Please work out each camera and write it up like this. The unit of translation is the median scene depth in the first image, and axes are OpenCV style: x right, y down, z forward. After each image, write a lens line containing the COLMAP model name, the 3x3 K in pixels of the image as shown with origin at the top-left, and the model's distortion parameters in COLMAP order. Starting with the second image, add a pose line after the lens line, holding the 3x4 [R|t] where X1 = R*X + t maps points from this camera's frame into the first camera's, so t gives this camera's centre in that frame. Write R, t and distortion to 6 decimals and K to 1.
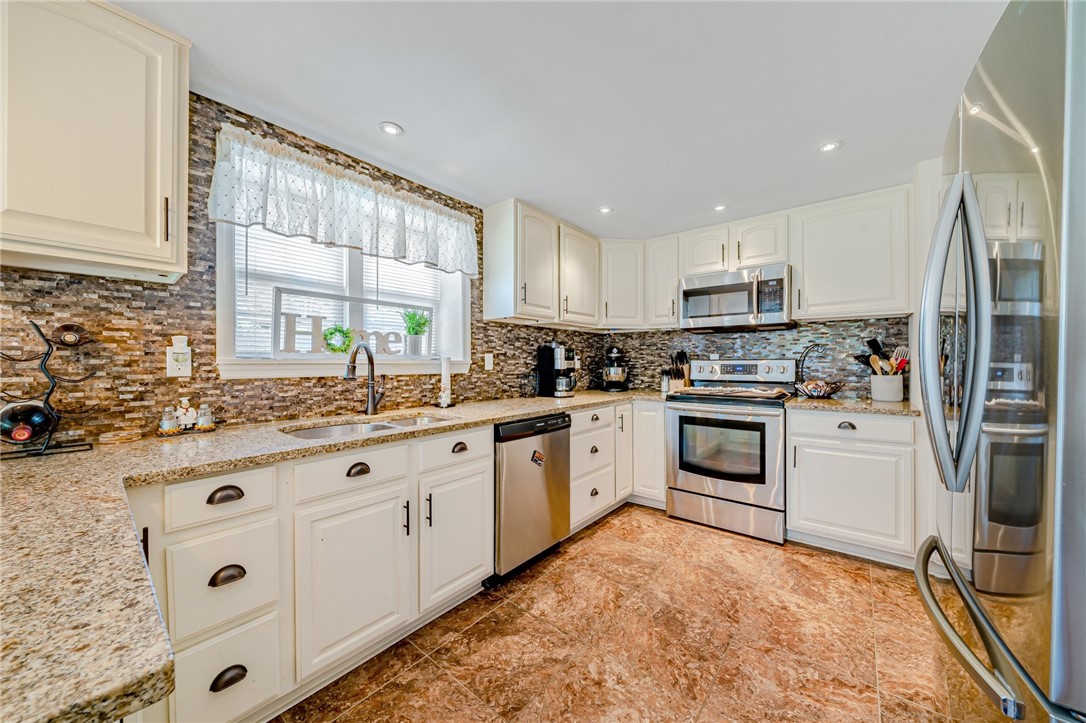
lens RADIAL K [[381.3, 0, 539.7], [0, 381.3, 363.1], [0, 0, 1]] dist [-0.005420, -0.000364]
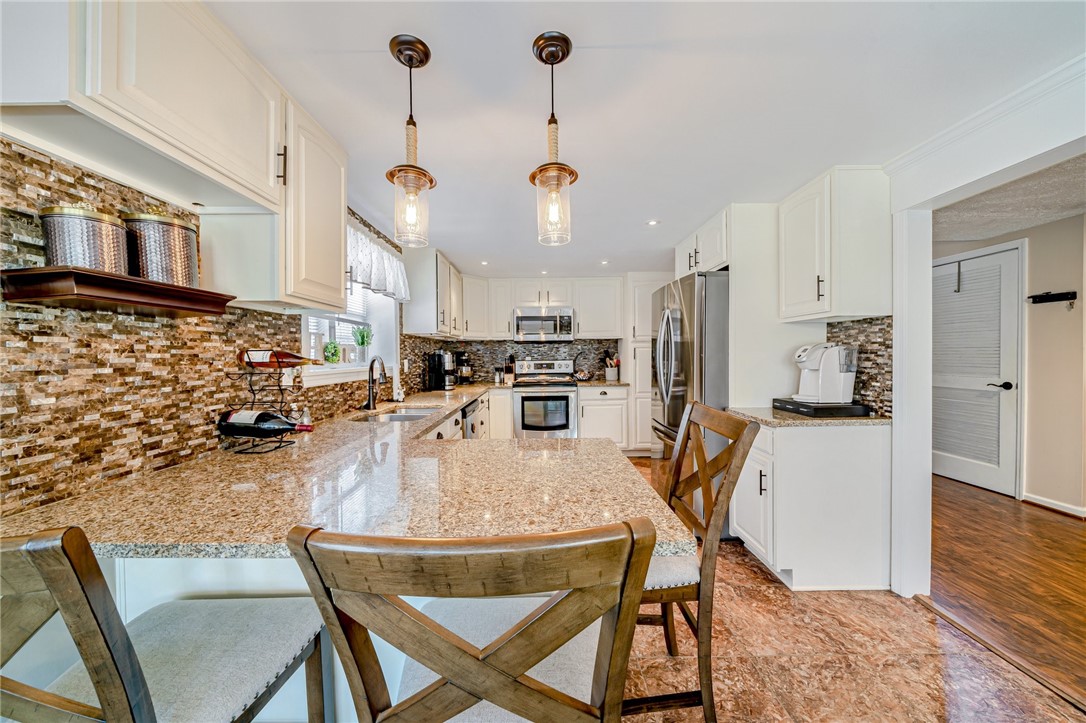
lens RADIAL K [[381.3, 0, 529.9], [0, 381.3, 362.1], [0, 0, 1]] dist [-0.005420, -0.000364]
pose [[0.777245, -0.020239, 0.628873, -0.704377], [0.012311, 0.999780, 0.016960, -0.037669], [-0.629078, -0.005441, 0.777323, -0.311756]]
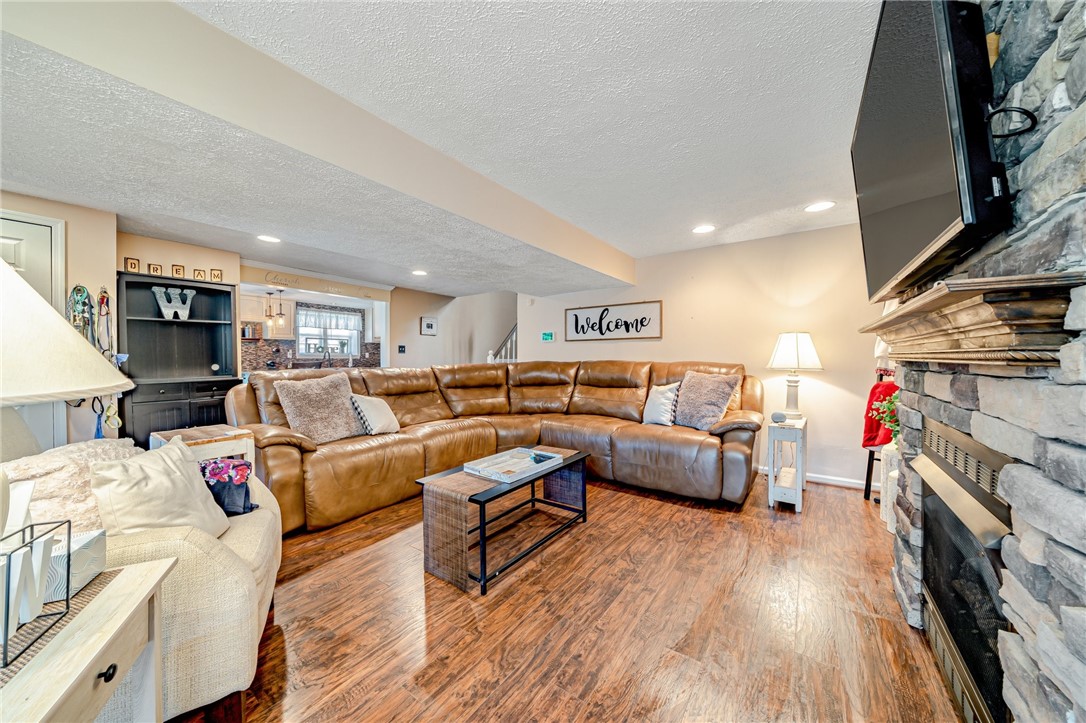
lens RADIAL K [[381.3, 0, 543.5], [0, 381.3, 359.9], [0, 0, 1]] dist [-0.005420, -0.000364]
pose [[0.996491, -0.000346, 0.083703, 1.279084], [-0.000024, 0.999990, 0.004425, 0.025659], [-0.083703, -0.004412, 0.996481, -2.772745]]
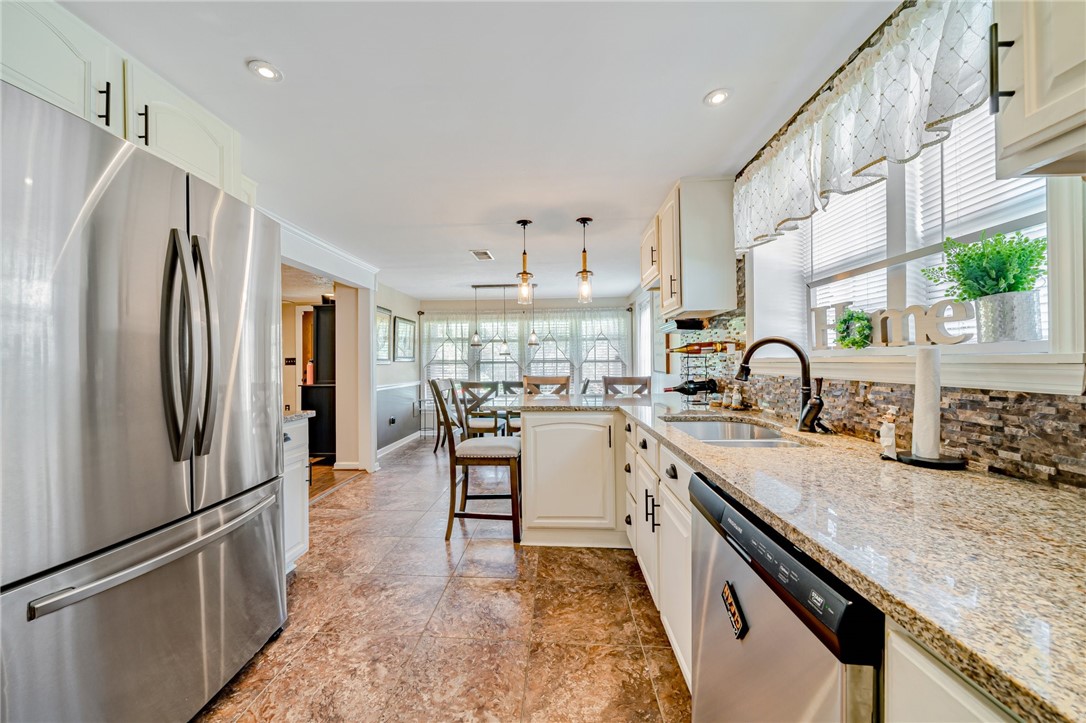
lens RADIAL K [[381.3, 0, 547.4], [0, 381.3, 360.6], [0, 0, 1]] dist [-0.005420, -0.000364]
pose [[-0.789561, 0.002591, -0.613666, 0.345291], [0.005587, 0.999980, -0.002966, -0.002077], [0.613646, -0.005770, -0.789560, 1.069293]]
